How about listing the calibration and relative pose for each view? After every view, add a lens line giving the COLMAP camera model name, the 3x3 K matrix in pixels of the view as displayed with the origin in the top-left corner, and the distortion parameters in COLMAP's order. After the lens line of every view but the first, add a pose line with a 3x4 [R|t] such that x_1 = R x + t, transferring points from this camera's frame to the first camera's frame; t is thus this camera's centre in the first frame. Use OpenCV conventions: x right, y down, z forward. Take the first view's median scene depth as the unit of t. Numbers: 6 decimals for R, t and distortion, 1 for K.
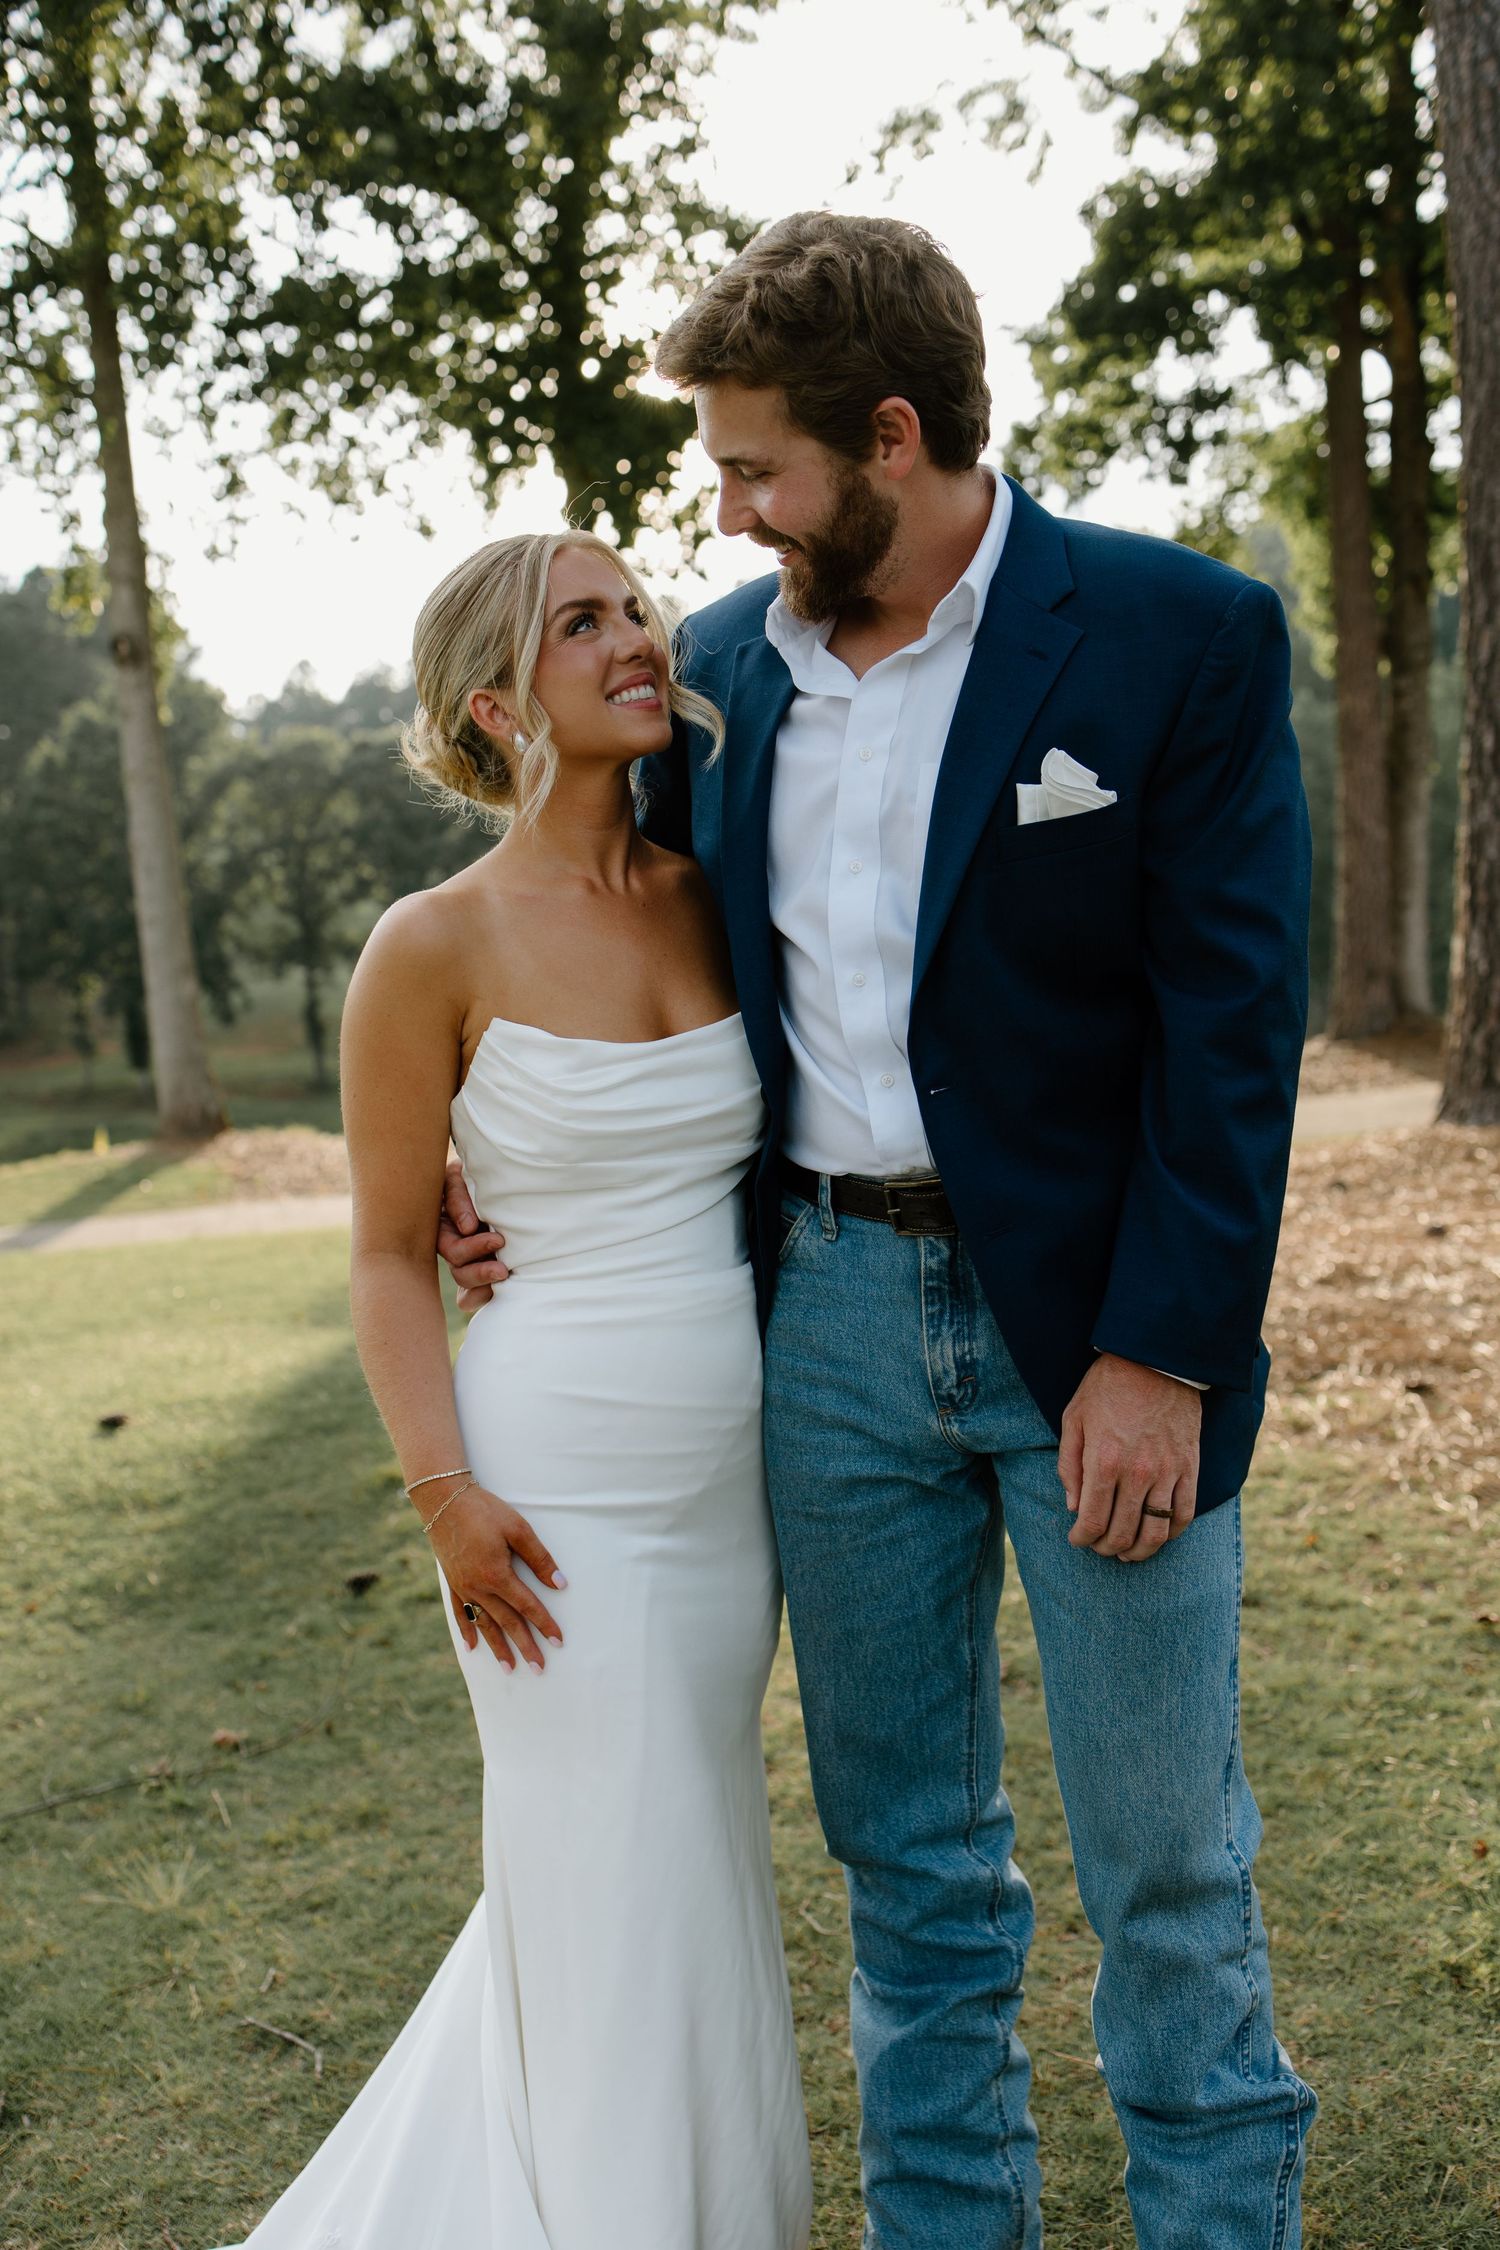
lens RADIAL K [[2246.5, 0, 750.0], [0, 2246.5, 1125.0], [0, 0, 1]] dist [0.002566, -0.002989]
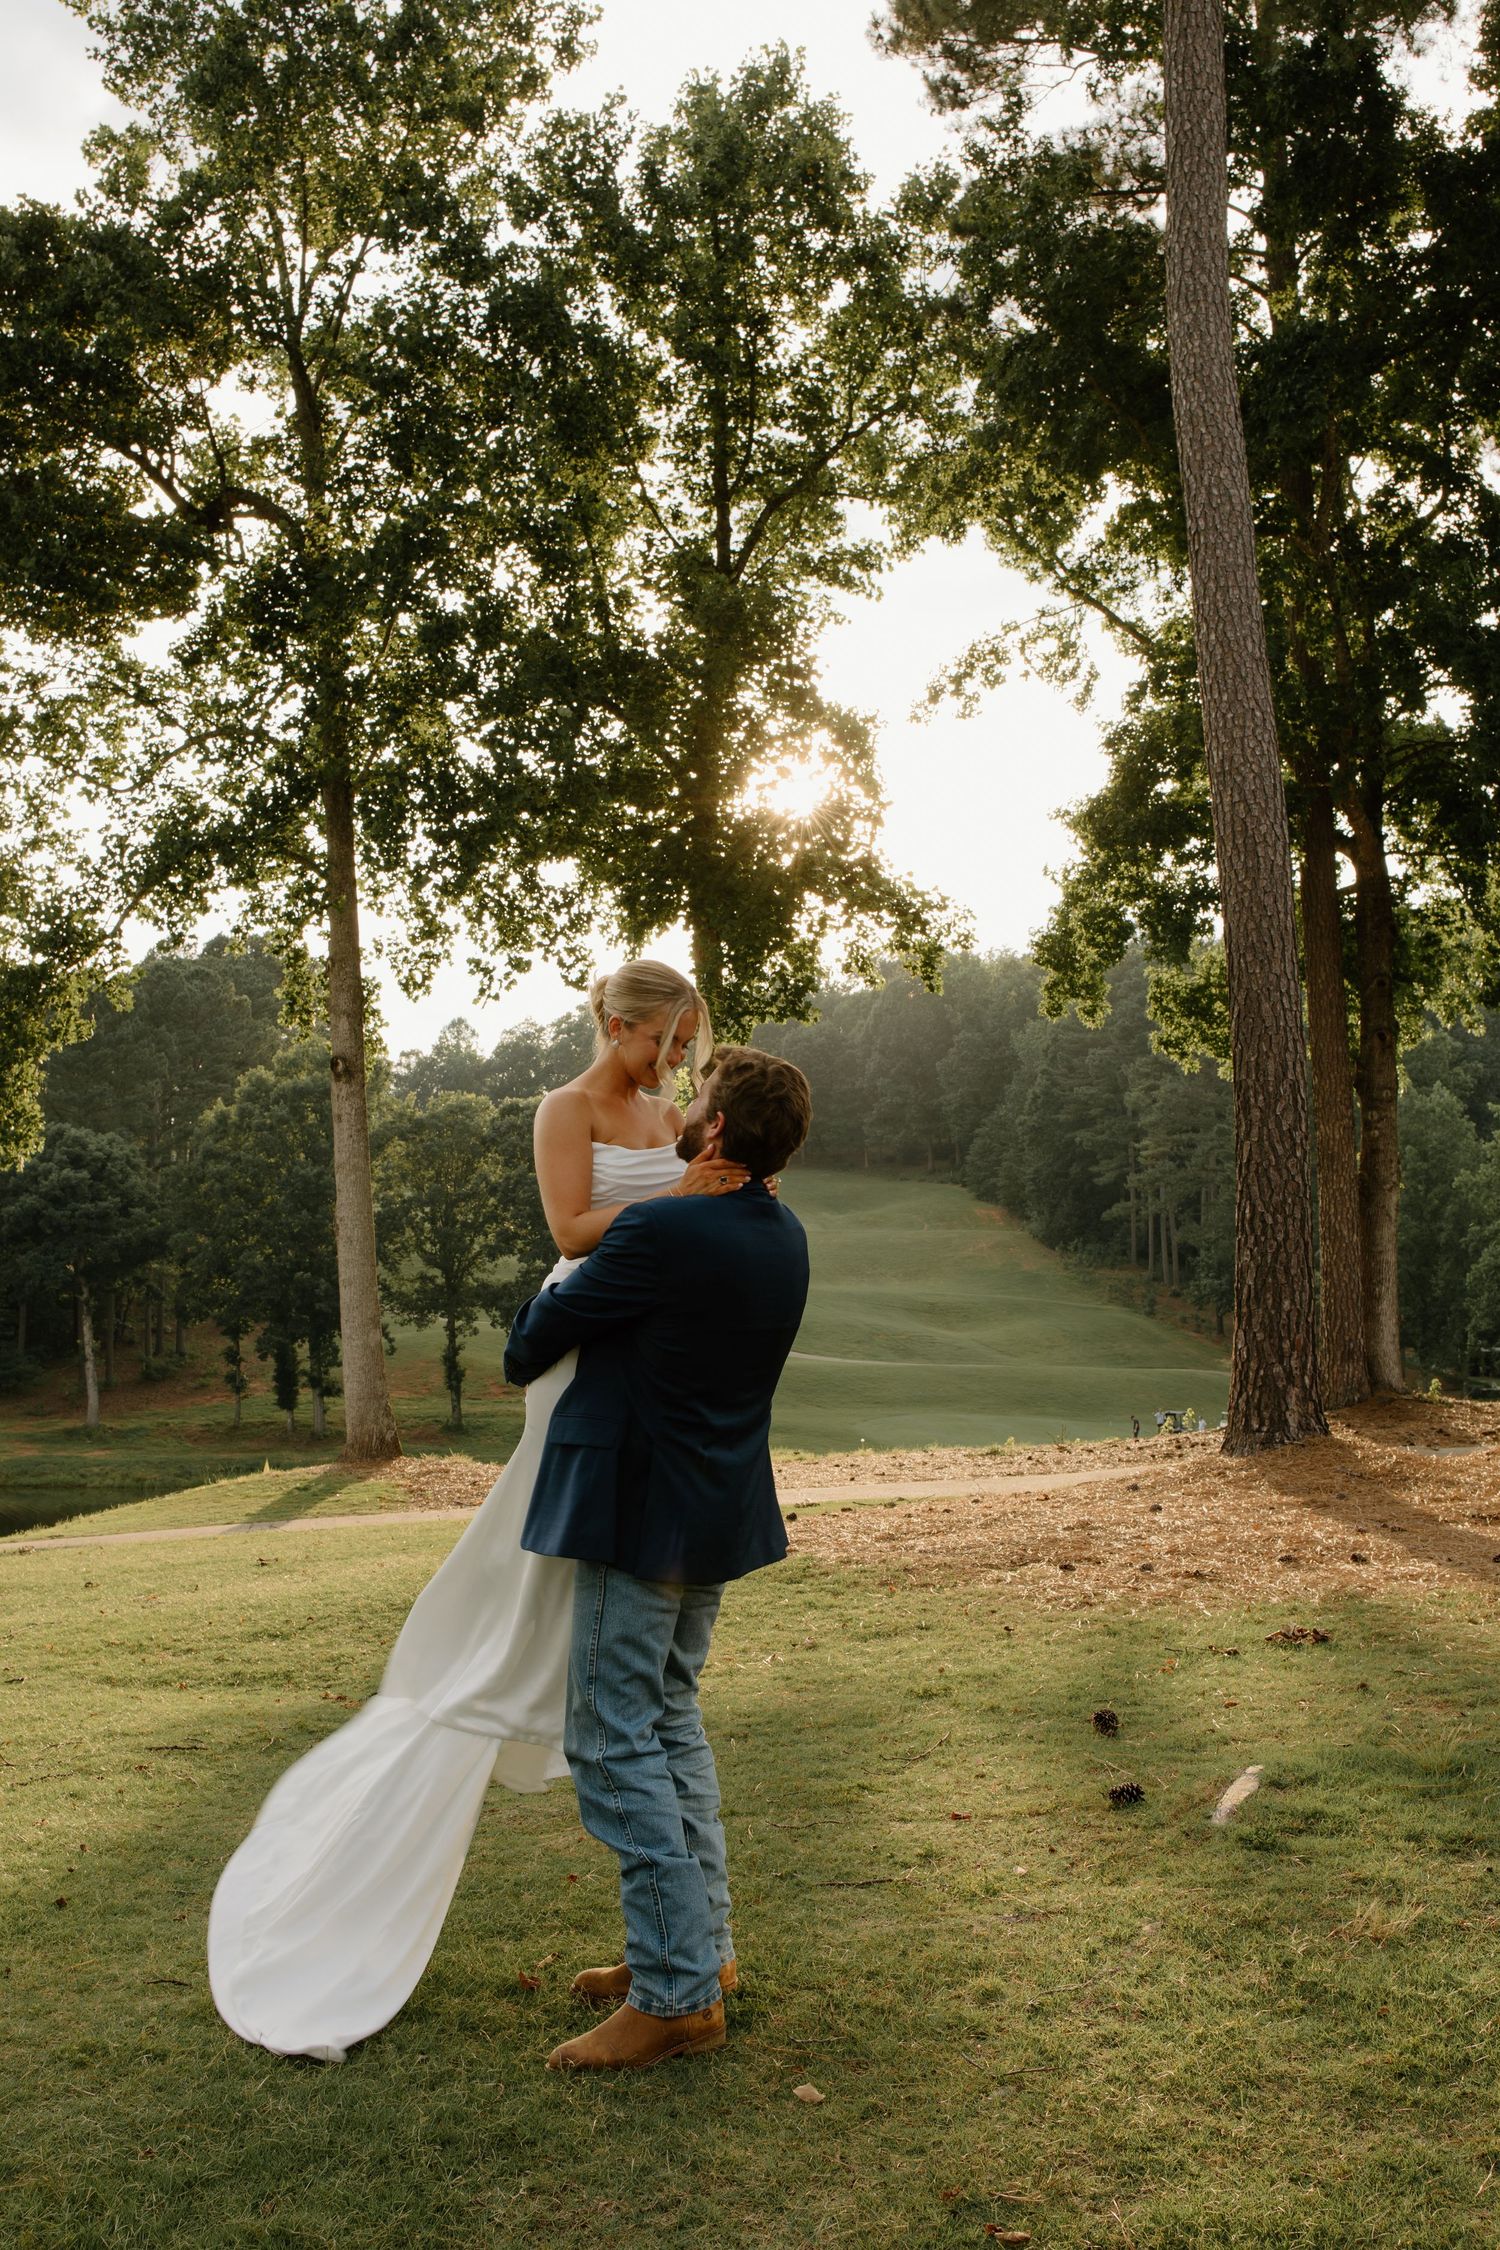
lens RADIAL K [[2246.5, 0, 750.0], [0, 2246.5, 1125.0], [0, 0, 1]] dist [0.002566, -0.002989]
pose [[0.997863, 0.023276, -0.061048, 0.024969], [-0.032619, 0.987088, -0.156821, 0.009459], [0.056609, 0.158478, 0.985738, -0.195949]]
